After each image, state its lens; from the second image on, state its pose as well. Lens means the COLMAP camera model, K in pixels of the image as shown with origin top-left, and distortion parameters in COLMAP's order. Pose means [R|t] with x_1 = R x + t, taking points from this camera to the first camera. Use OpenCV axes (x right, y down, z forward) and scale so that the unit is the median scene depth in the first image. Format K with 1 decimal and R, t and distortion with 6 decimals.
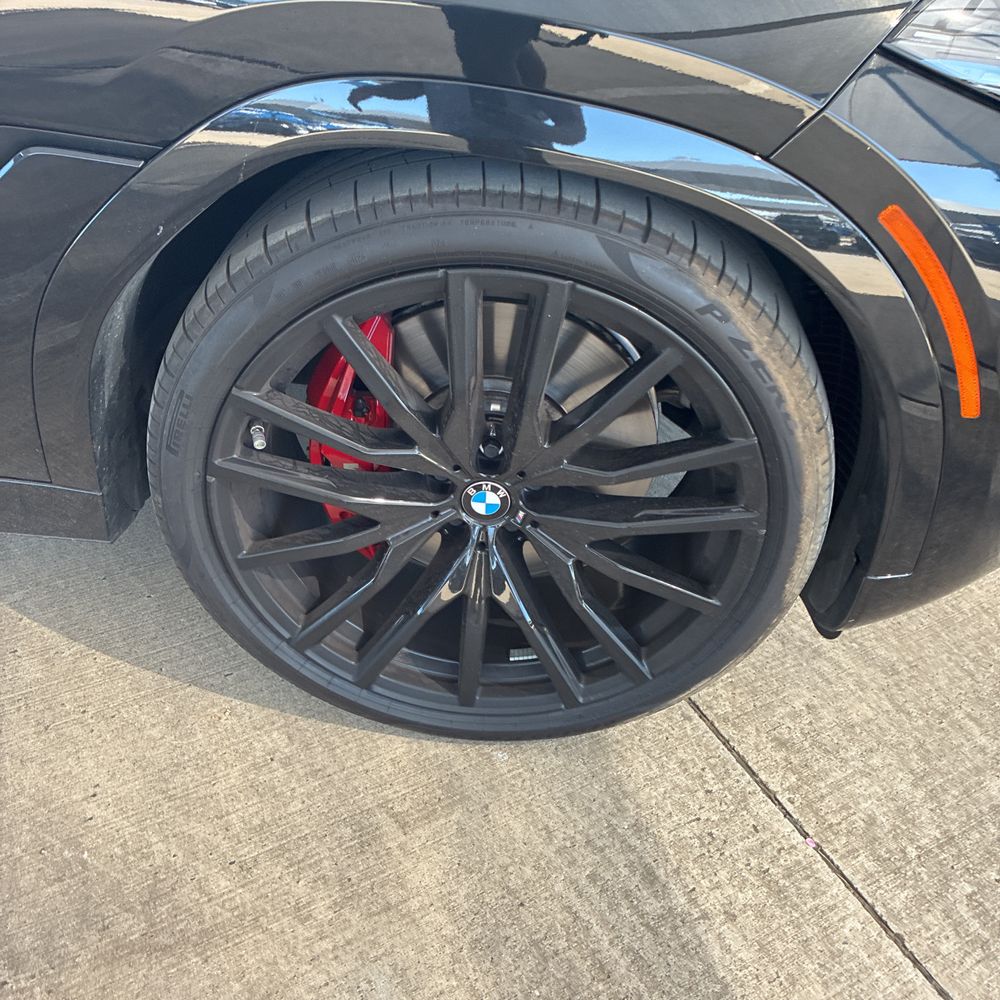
lens RADIAL K [[1036.4, 0, 497.9], [0, 1036.4, 488.3], [0, 0, 1]] dist [0.017648, -0.010679]
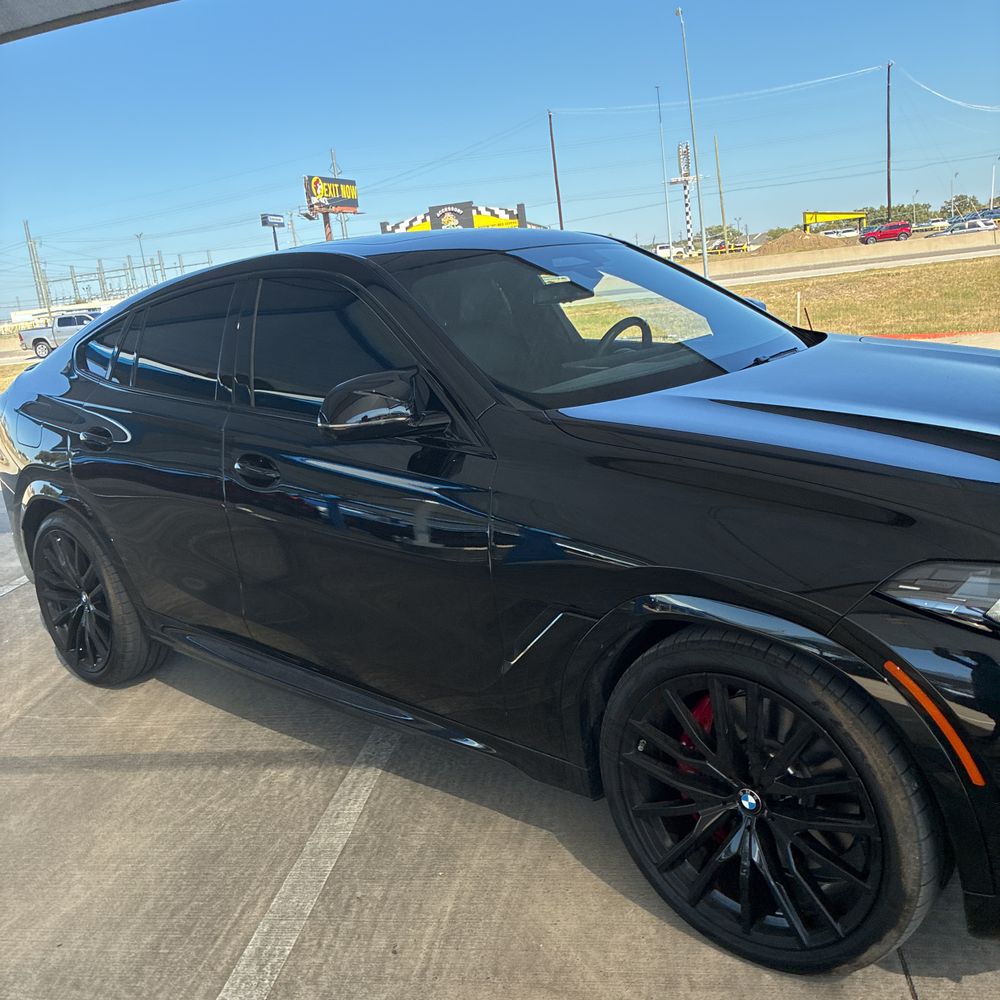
lens RADIAL K [[1036.4, 0, 497.9], [0, 1036.4, 488.3], [0, 0, 1]] dist [0.017648, -0.010679]
pose [[0.768065, -0.025659, -0.639858, 0.886925], [-0.245799, 0.910847, -0.331574, 0.239990], [0.591320, 0.411947, 0.693282, -0.850668]]
